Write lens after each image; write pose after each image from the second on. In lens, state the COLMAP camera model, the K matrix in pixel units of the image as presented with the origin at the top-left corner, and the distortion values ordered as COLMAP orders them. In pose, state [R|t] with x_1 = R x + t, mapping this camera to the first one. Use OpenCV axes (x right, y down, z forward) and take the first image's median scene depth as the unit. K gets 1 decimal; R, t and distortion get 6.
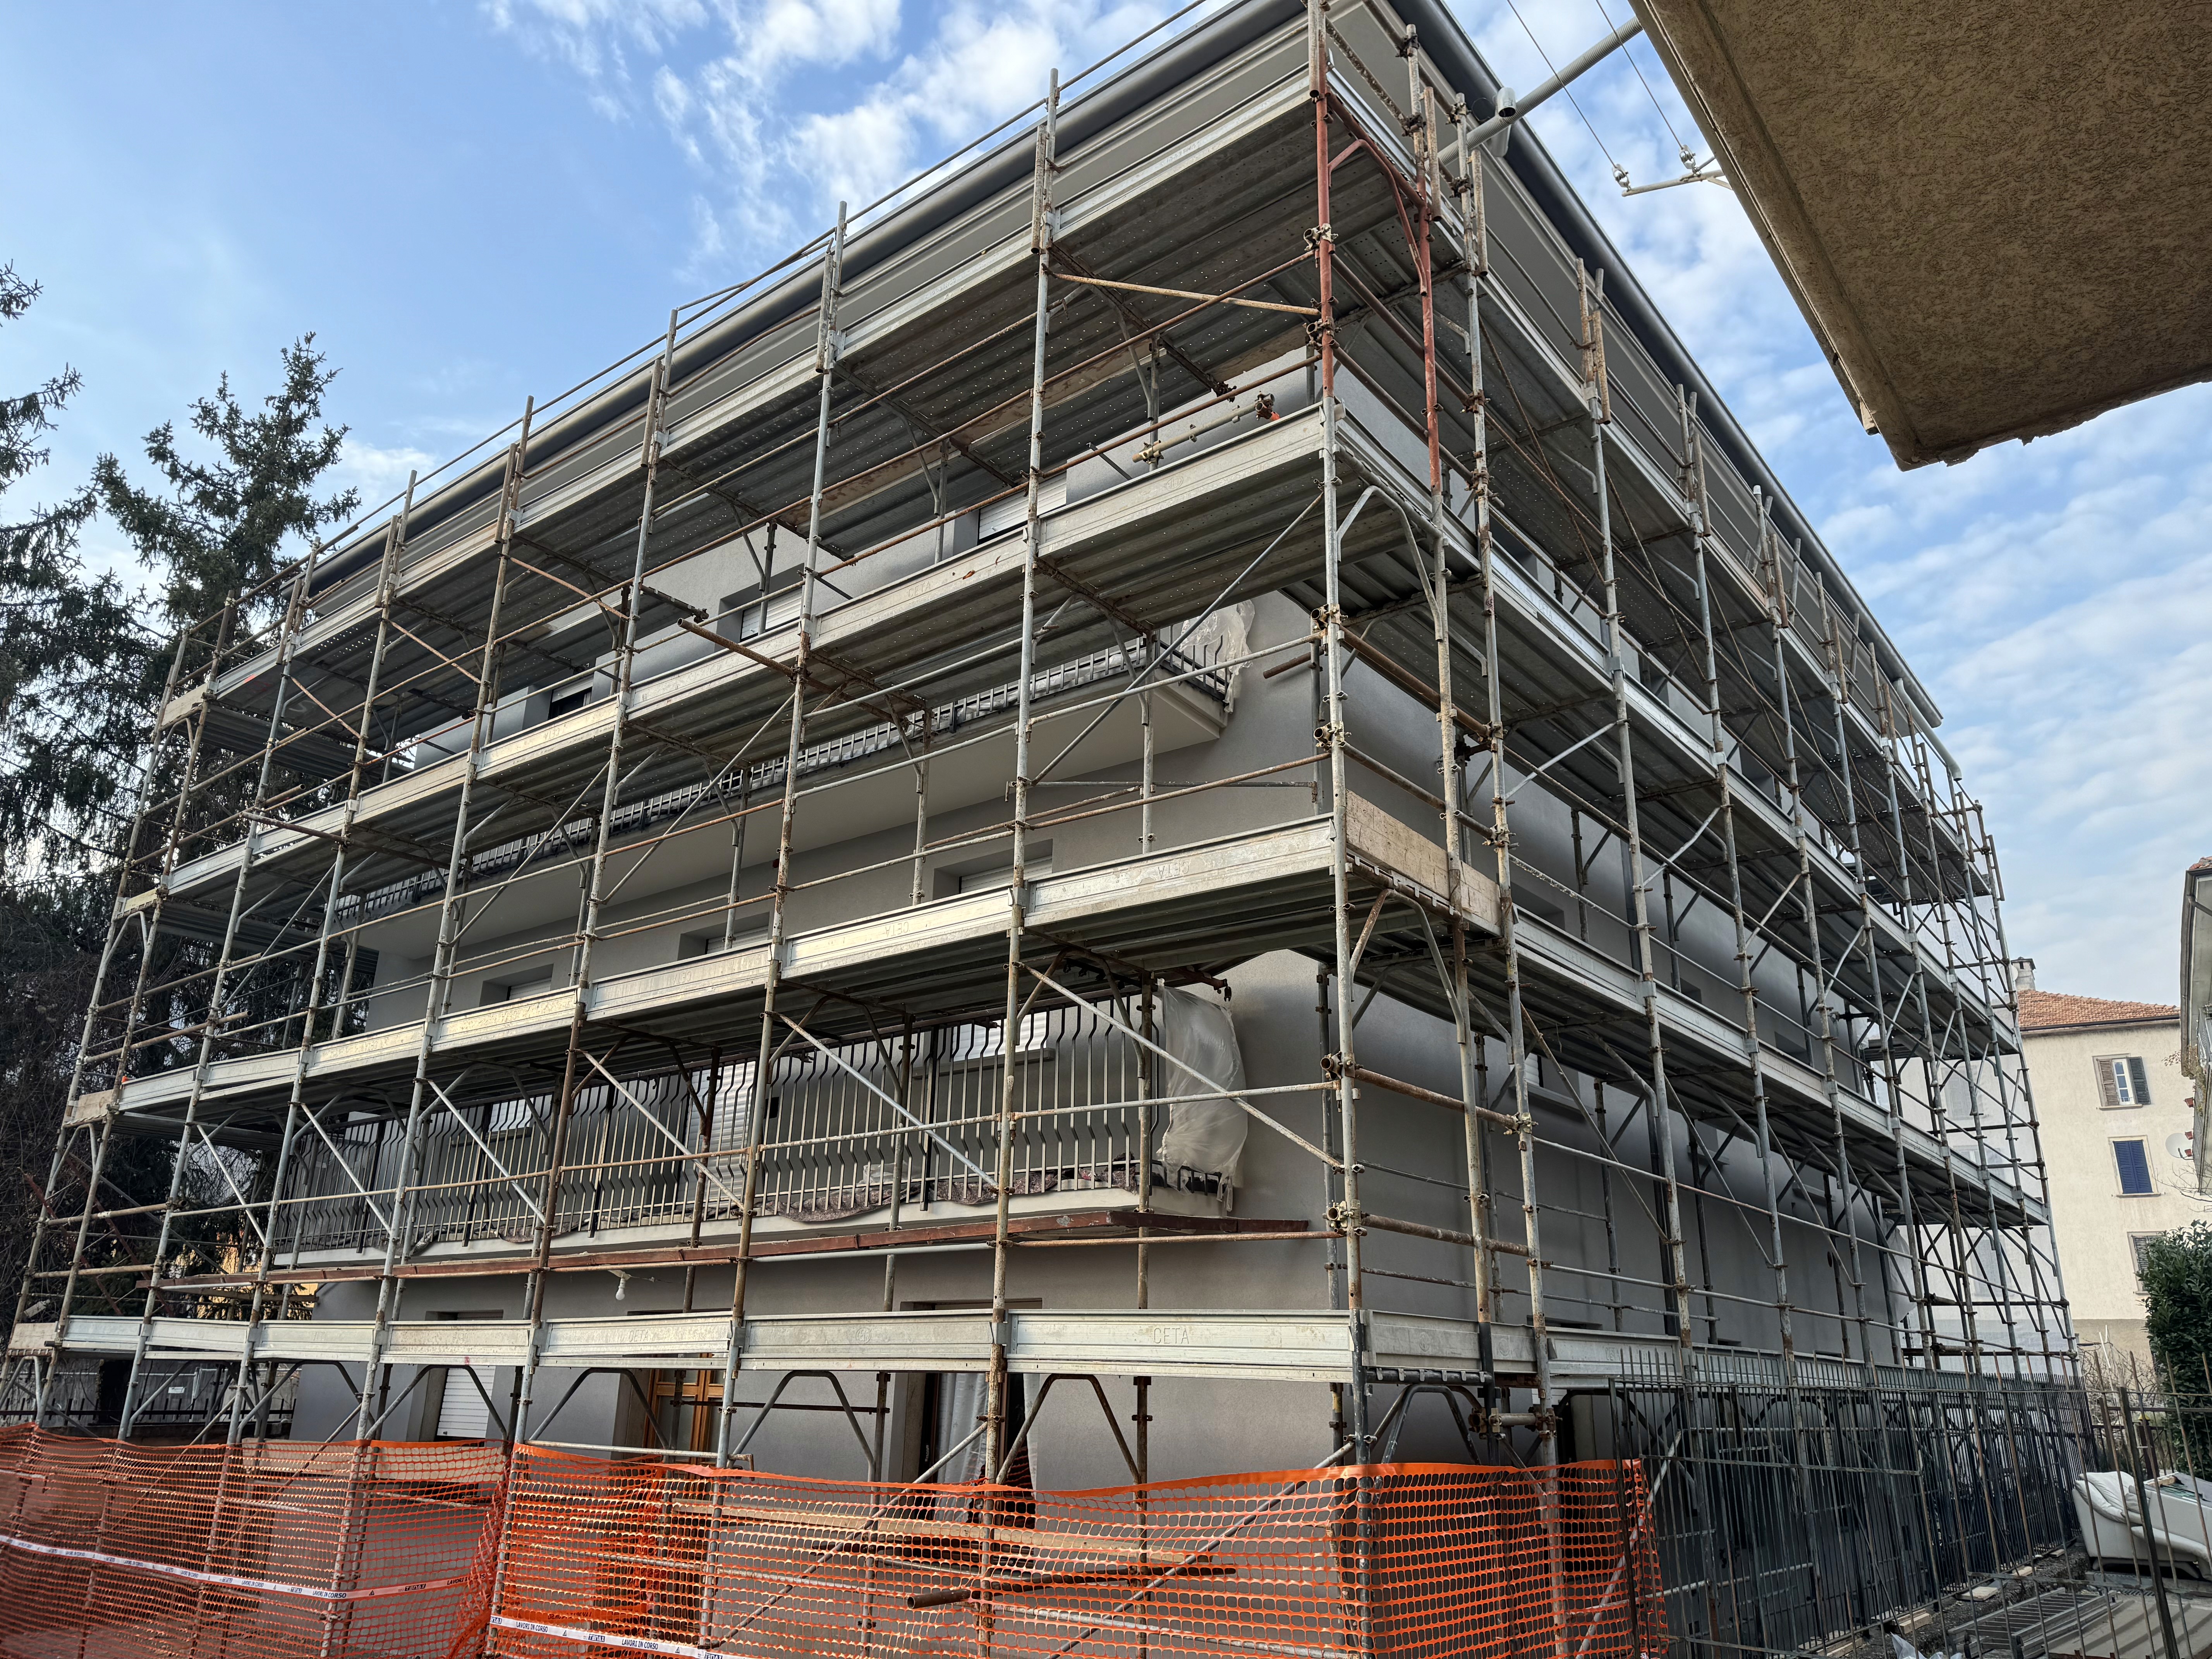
lens RADIAL K [[1551.8, 0, 1106.0], [0, 1551.8, 829.5], [0, 0, 1]] dist [0.132354, -0.138940]
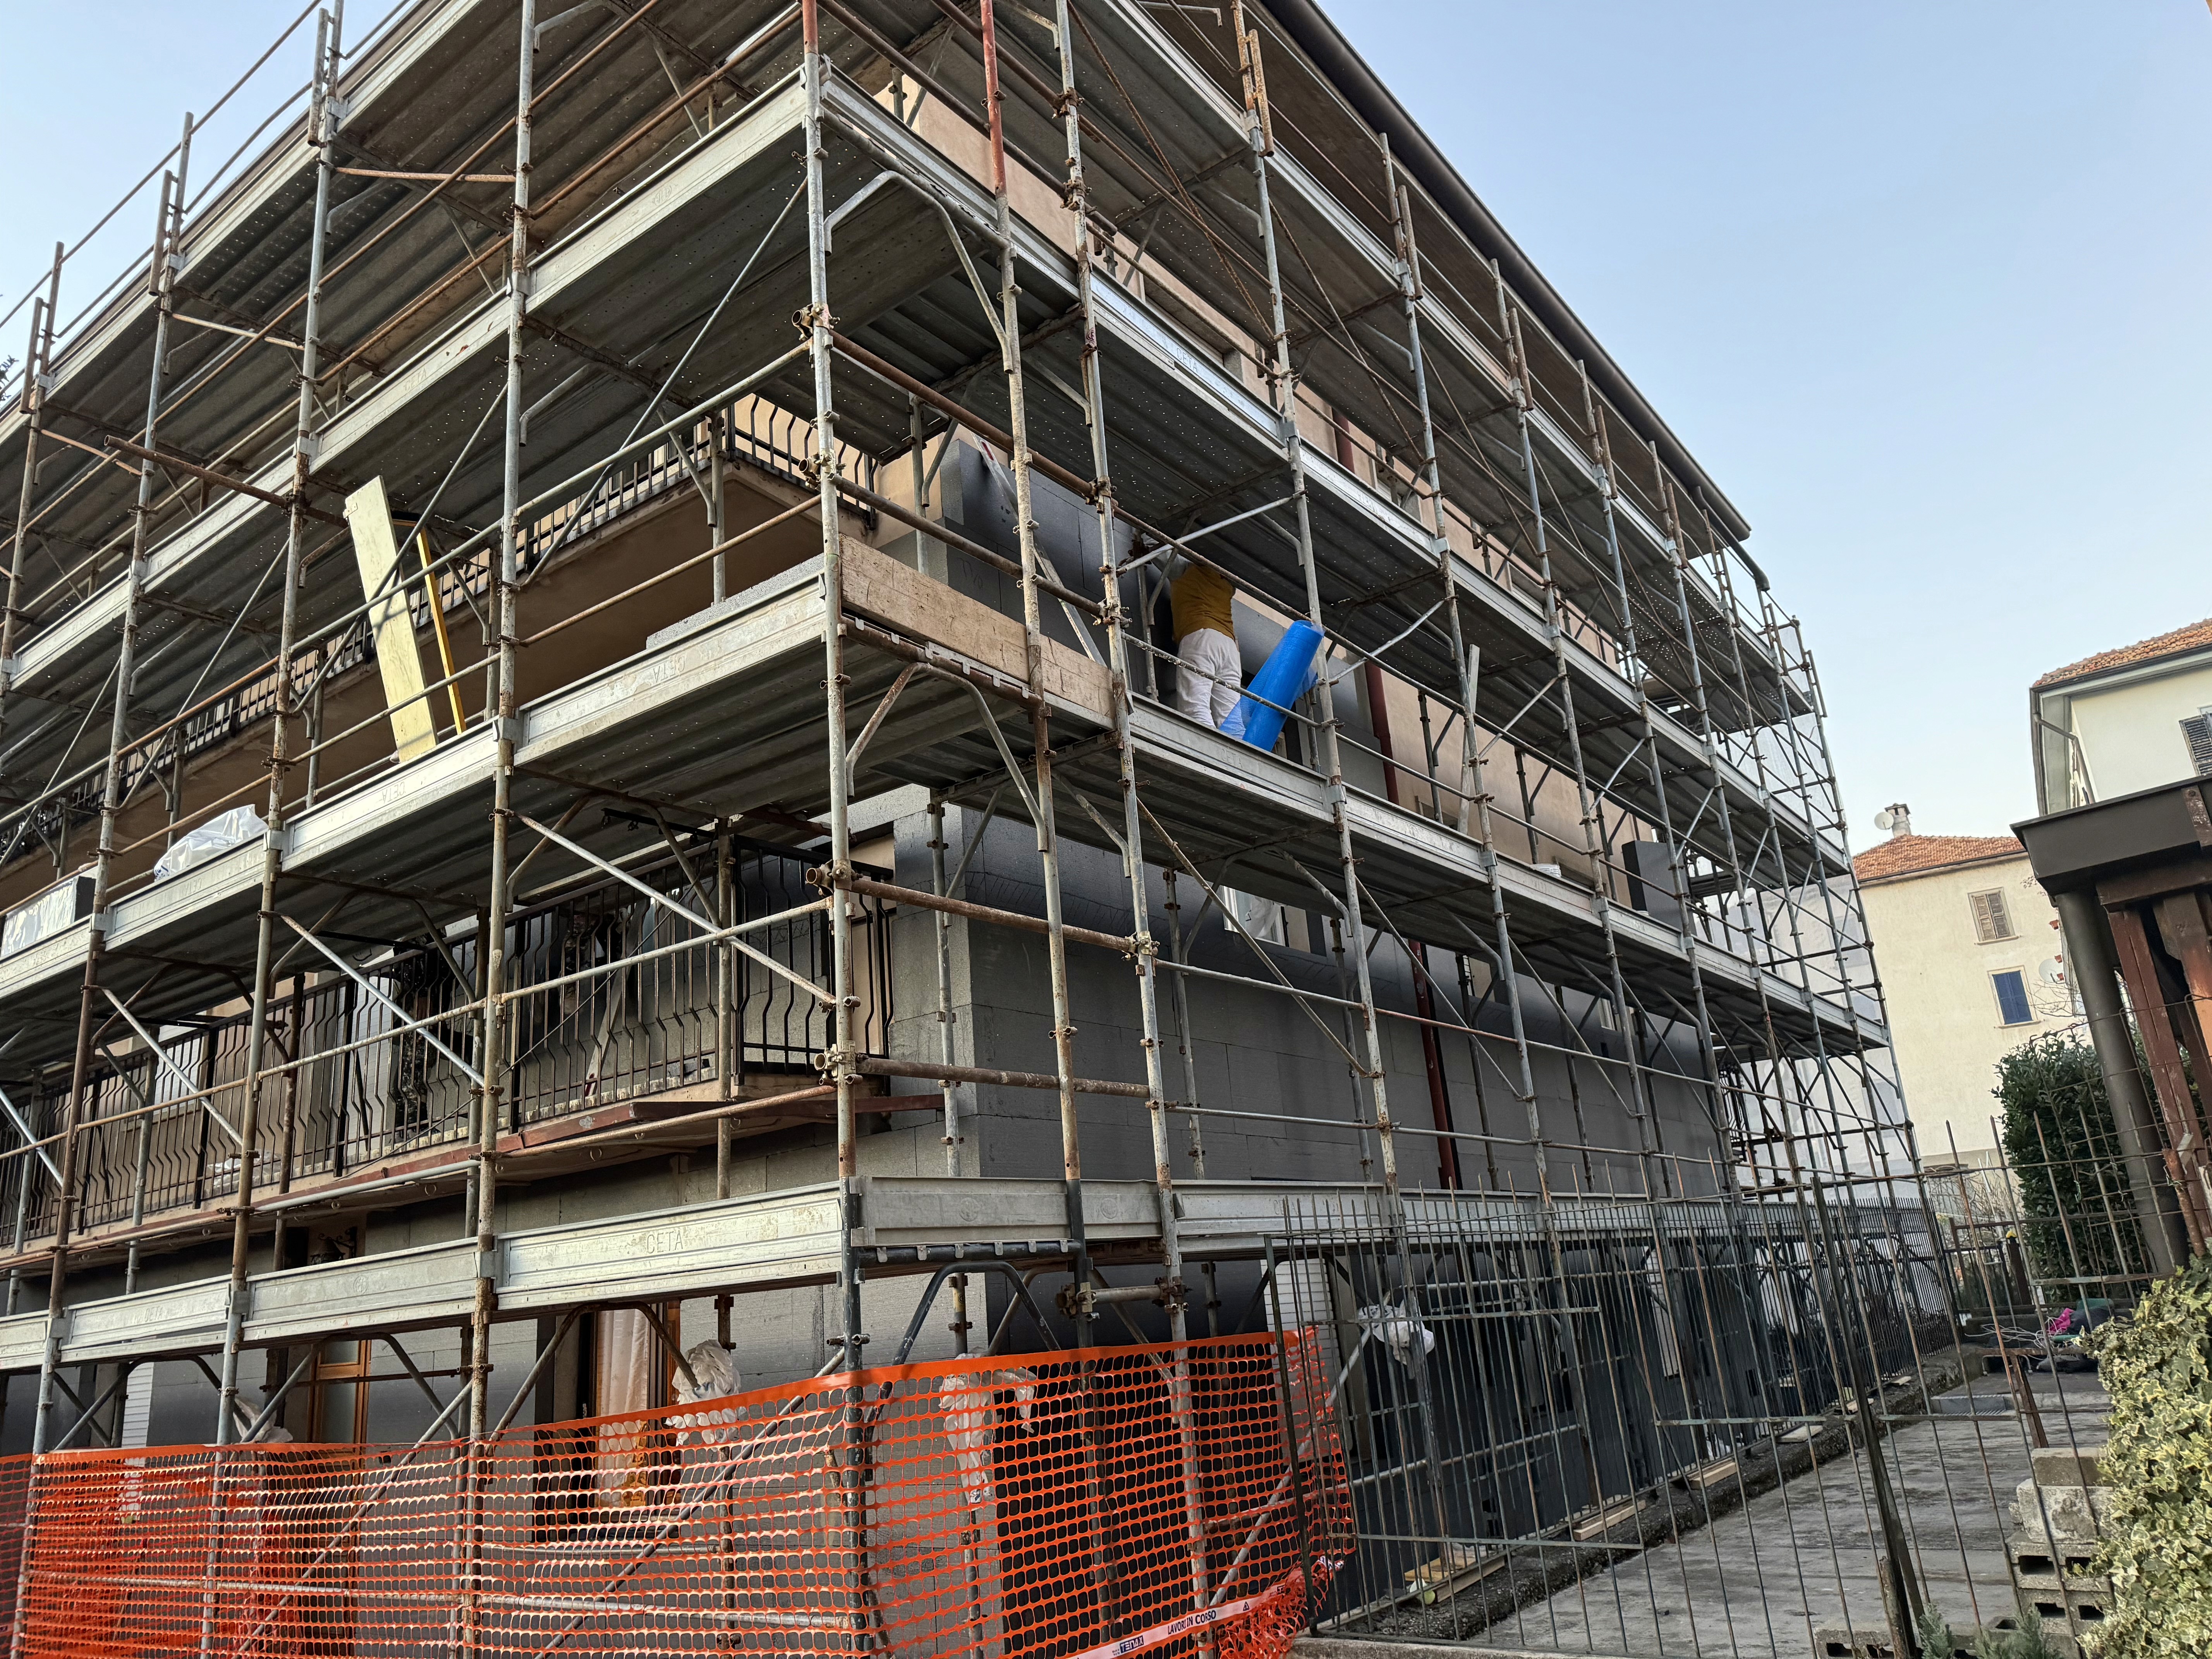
lens RADIAL K [[1568.3, 0, 1065.2], [0, 1568.3, 813.0], [0, 0, 1]] dist [0.194176, -0.318386]
pose [[0.995117, -0.089094, 0.042470, 0.154419], [0.087593, 0.995506, 0.035997, 0.066465], [-0.045486, -0.032101, 0.998449, 0.135183]]
